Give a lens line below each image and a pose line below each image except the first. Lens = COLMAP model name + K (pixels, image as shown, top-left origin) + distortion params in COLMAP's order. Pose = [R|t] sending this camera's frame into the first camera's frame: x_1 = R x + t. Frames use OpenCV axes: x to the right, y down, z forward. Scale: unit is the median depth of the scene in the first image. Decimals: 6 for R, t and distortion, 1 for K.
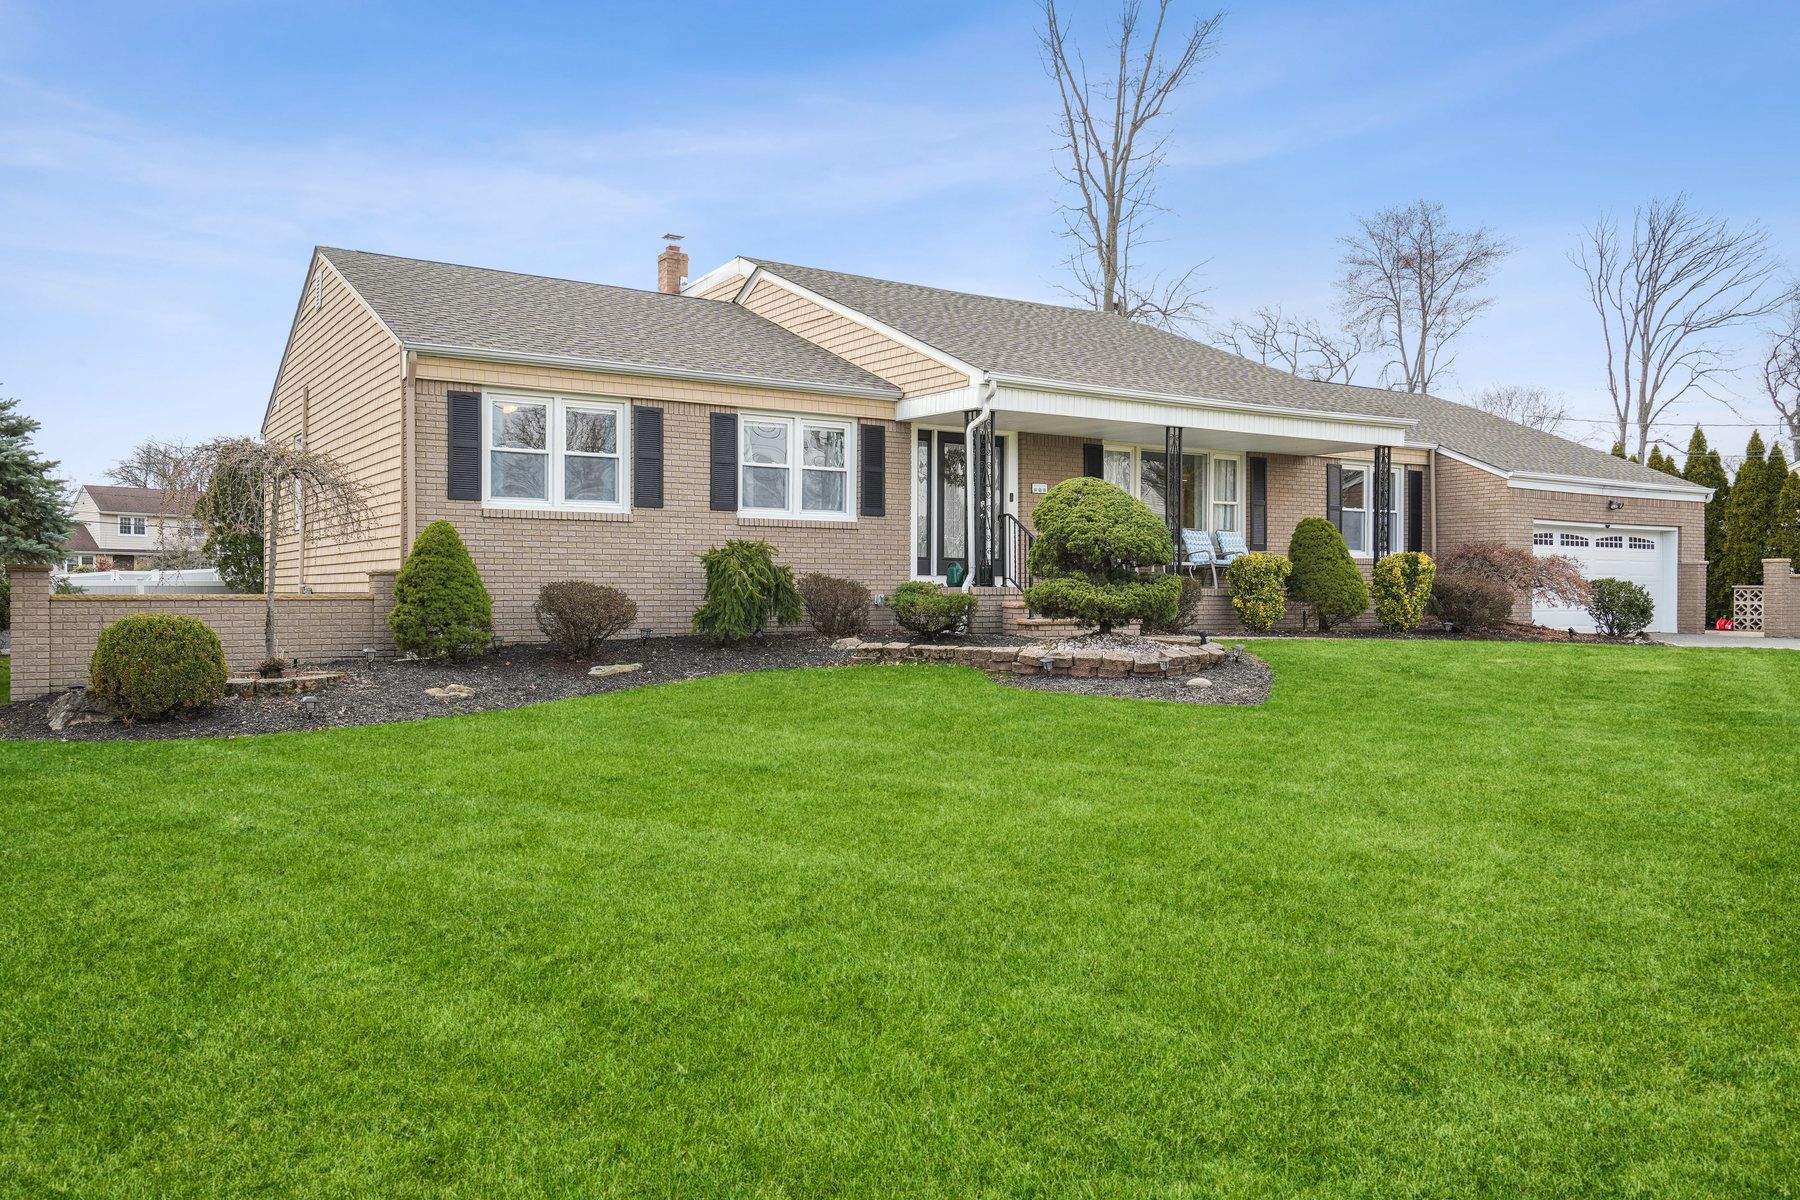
lens RADIAL K [[1381.9, 0, 902.9], [0, 1381.9, 605.2], [0, 0, 1]] dist [0.039981, -0.003380]
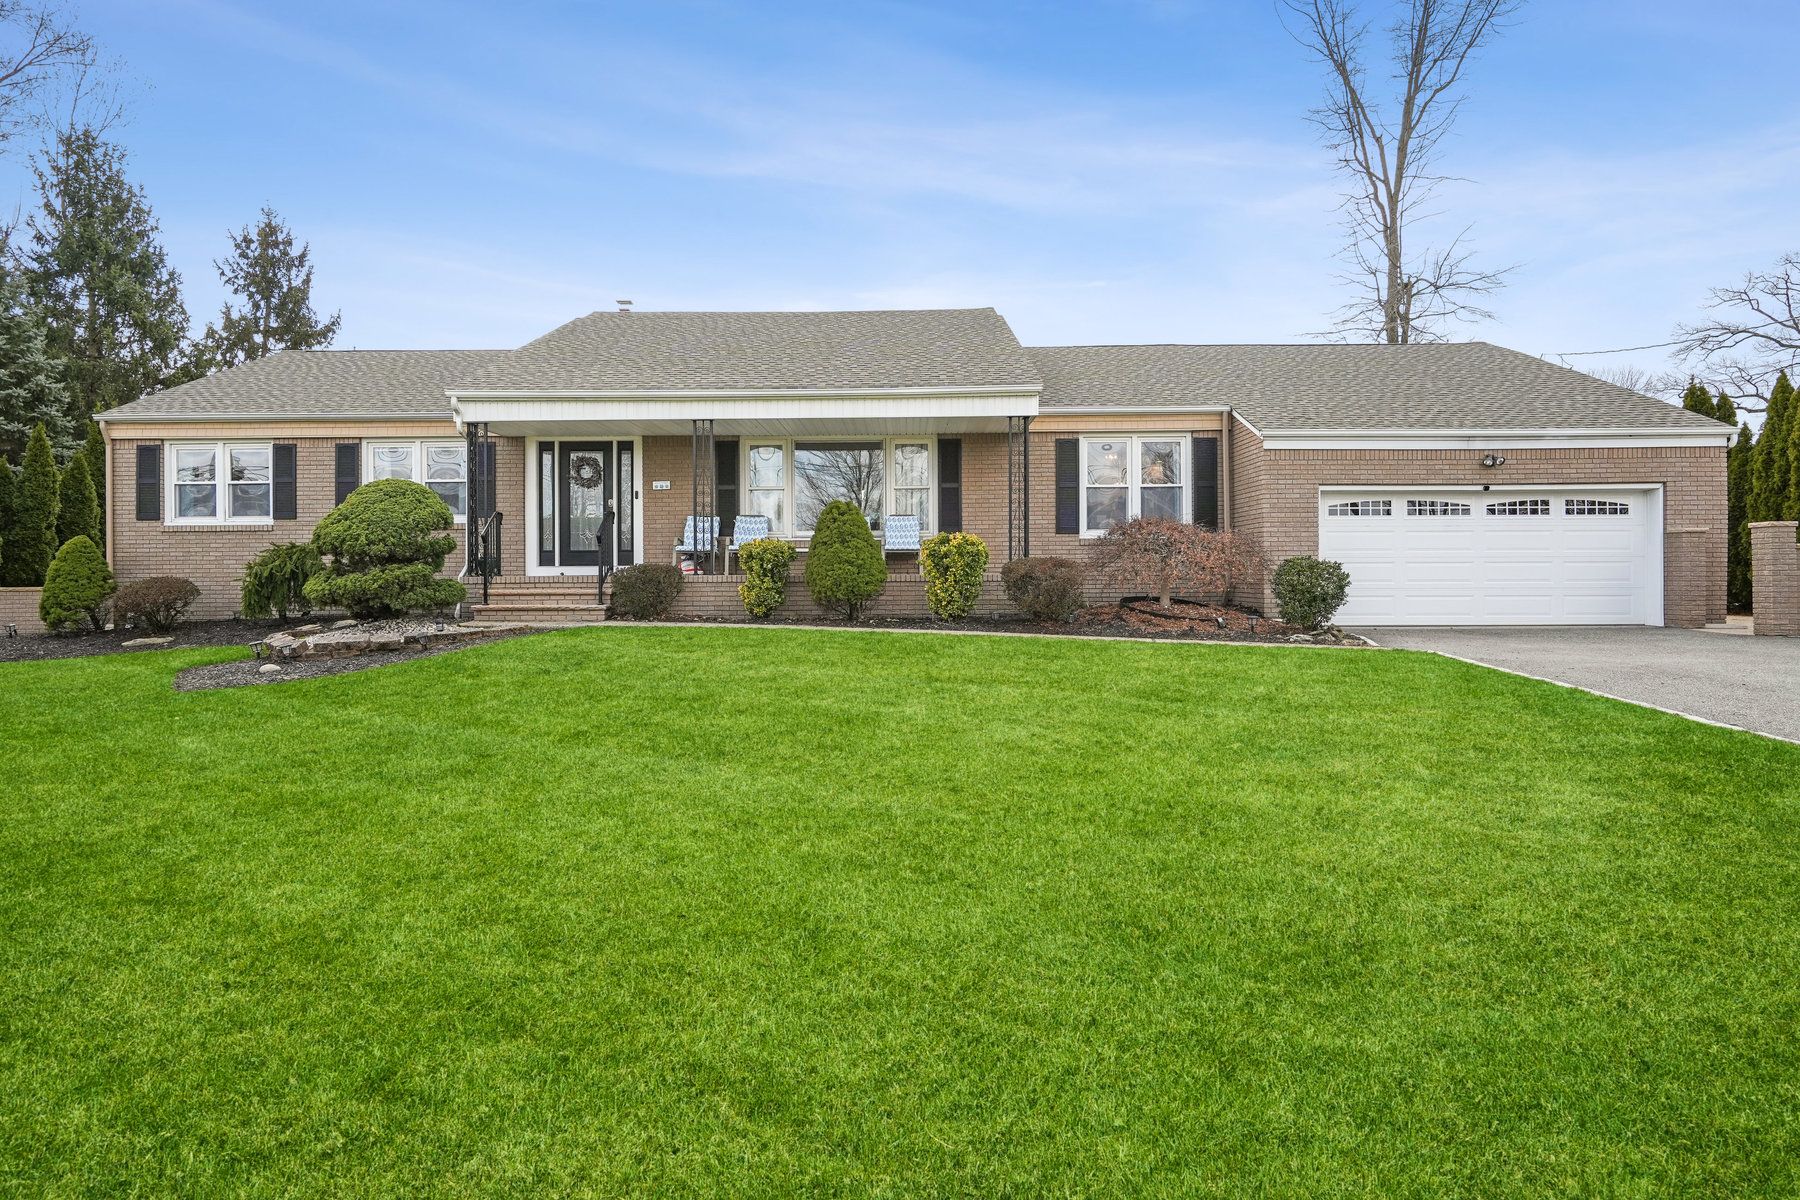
lens RADIAL K [[1032.9, 0, 890.6], [0, 1032.9, 586.4], [0, 0, 1]] dist [0.001186, 0.001350]
pose [[0.823835, -0.007756, -0.566776, 0.696436], [0.002849, 0.999950, -0.009544, 0.003561], [0.566822, 0.006248, 0.823817, 0.419044]]
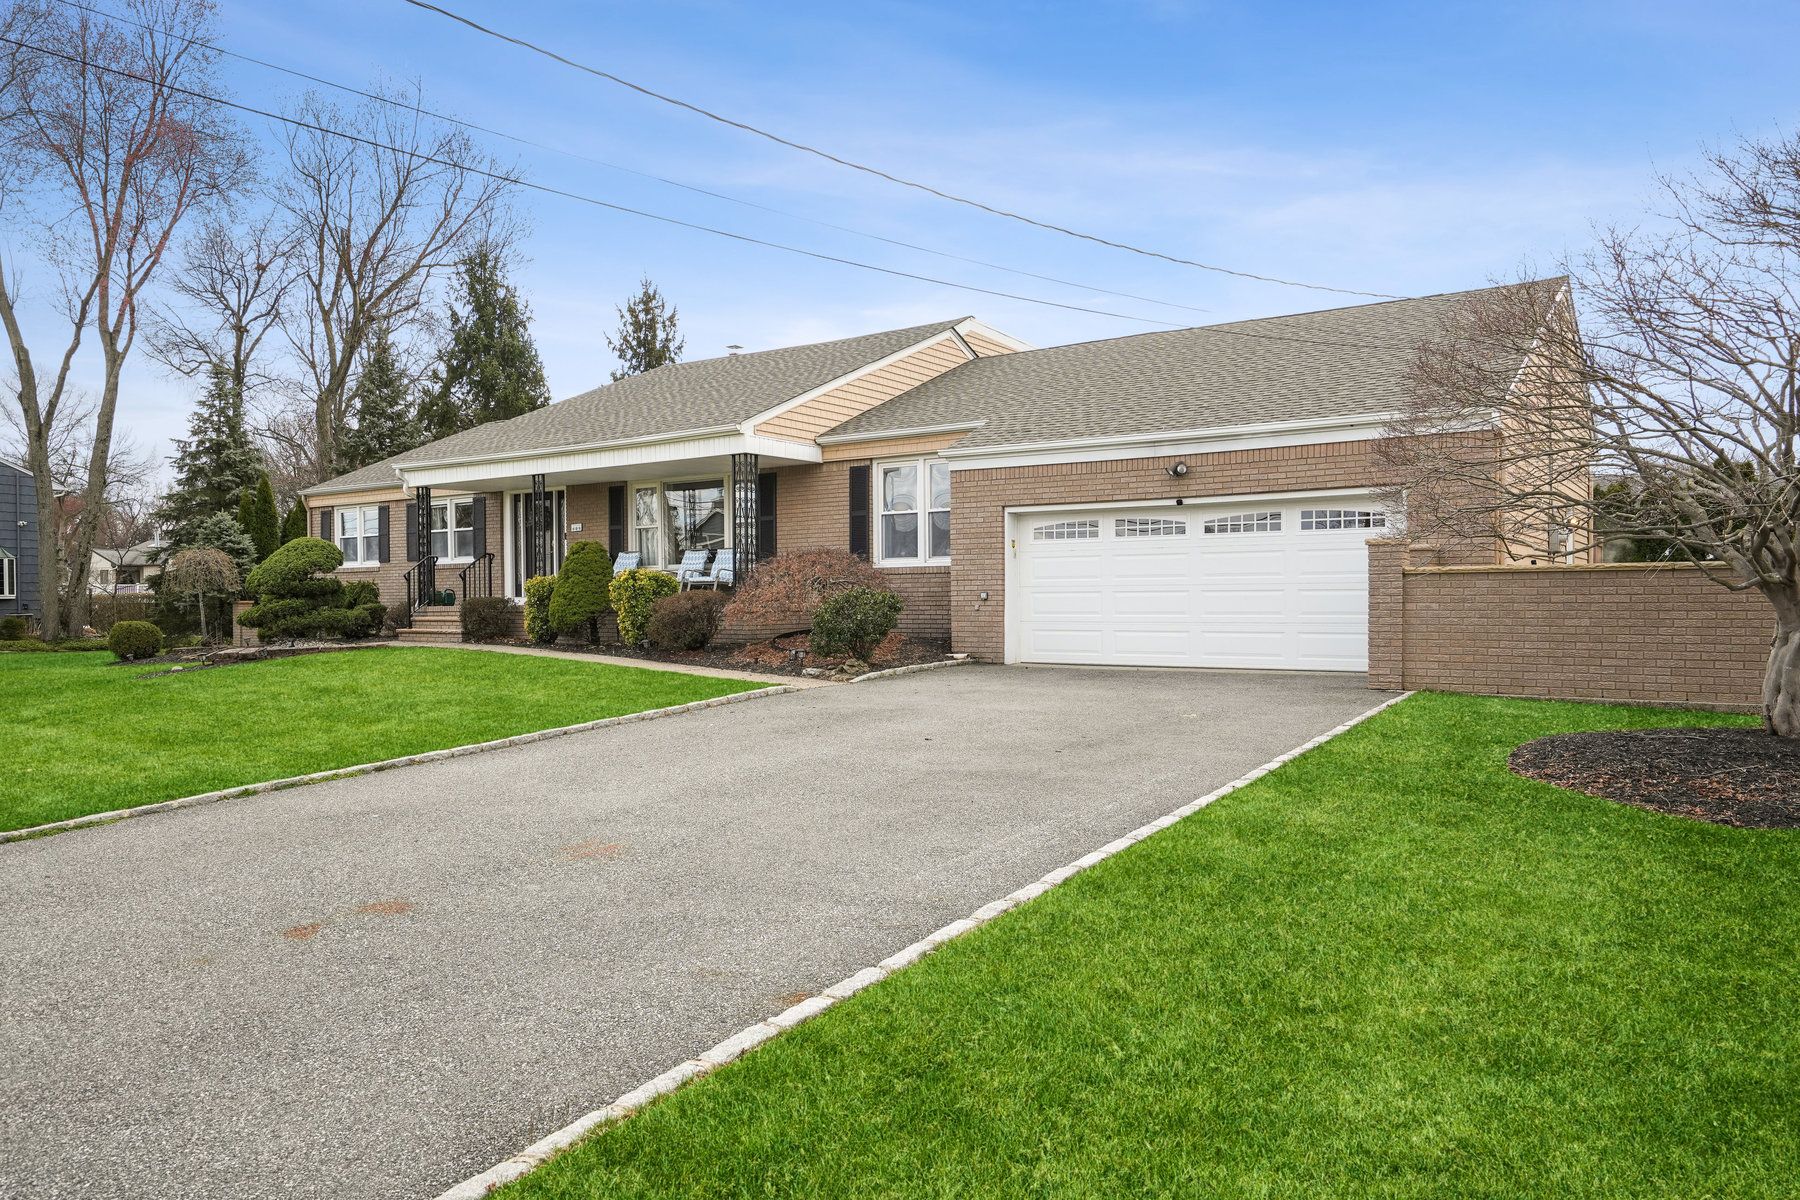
lens RADIAL K [[1220.6, 0, 891.1], [0, 1220.6, 606.2], [0, 0, 1]] dist [-0.006999, -0.001551]
pose [[0.375951, -0.006936, -0.926614, 1.220883], [-0.005276, 0.999940, -0.009625, -0.002802], [0.926625, 0.008508, 0.375891, 0.828006]]
